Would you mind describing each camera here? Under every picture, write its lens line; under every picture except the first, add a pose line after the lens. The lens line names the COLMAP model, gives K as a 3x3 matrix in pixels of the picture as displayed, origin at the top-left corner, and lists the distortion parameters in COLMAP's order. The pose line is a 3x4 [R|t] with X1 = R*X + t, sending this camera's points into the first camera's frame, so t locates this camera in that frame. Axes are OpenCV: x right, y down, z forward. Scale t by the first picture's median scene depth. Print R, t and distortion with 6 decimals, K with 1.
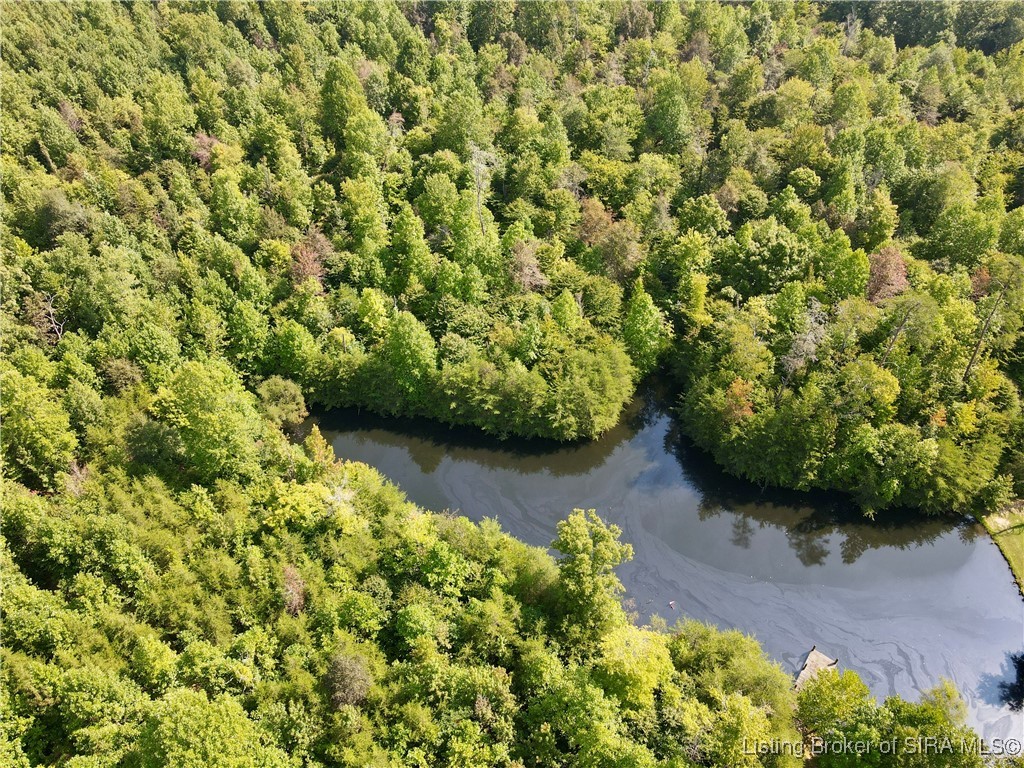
lens RADIAL K [[741.5, 0, 512.0], [0, 741.5, 384.0], [0, 0, 1]] dist [-0.002987, 0.011970]
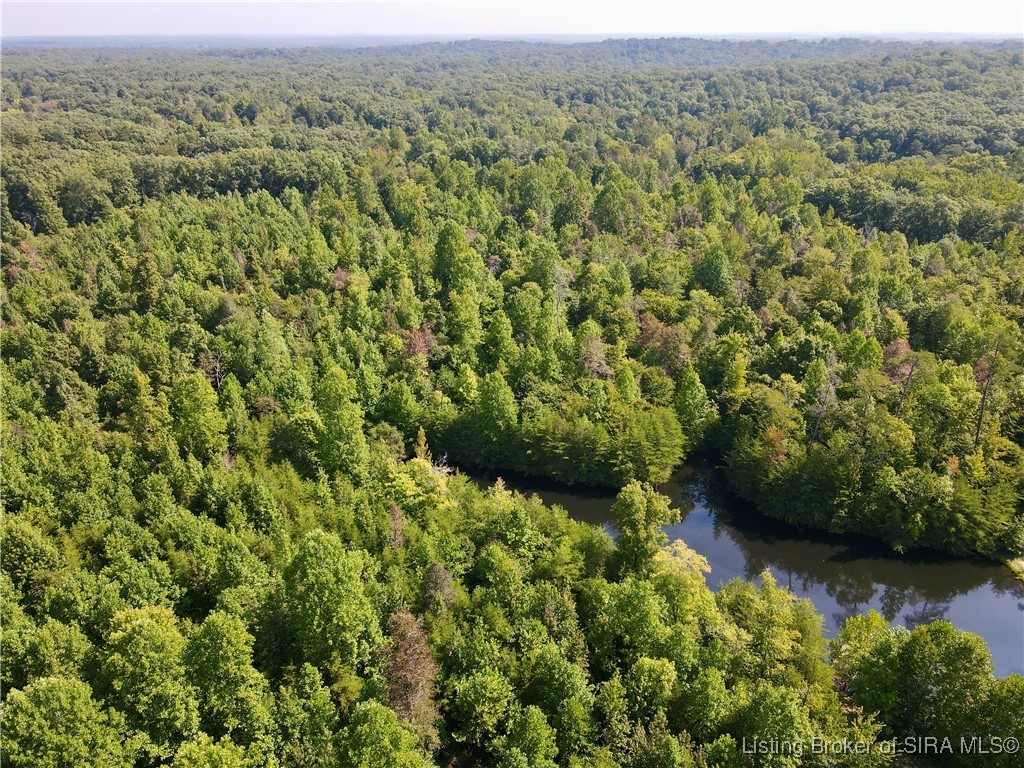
lens RADIAL K [[741.5, 0, 512.0], [0, 741.5, 384.0], [0, 0, 1]] dist [-0.002987, 0.011970]
pose [[0.995330, 0.045905, -0.084911, -0.010222], [-0.071062, 0.943815, -0.322743, 0.280849], [0.065325, 0.327270, 0.942670, -0.137583]]
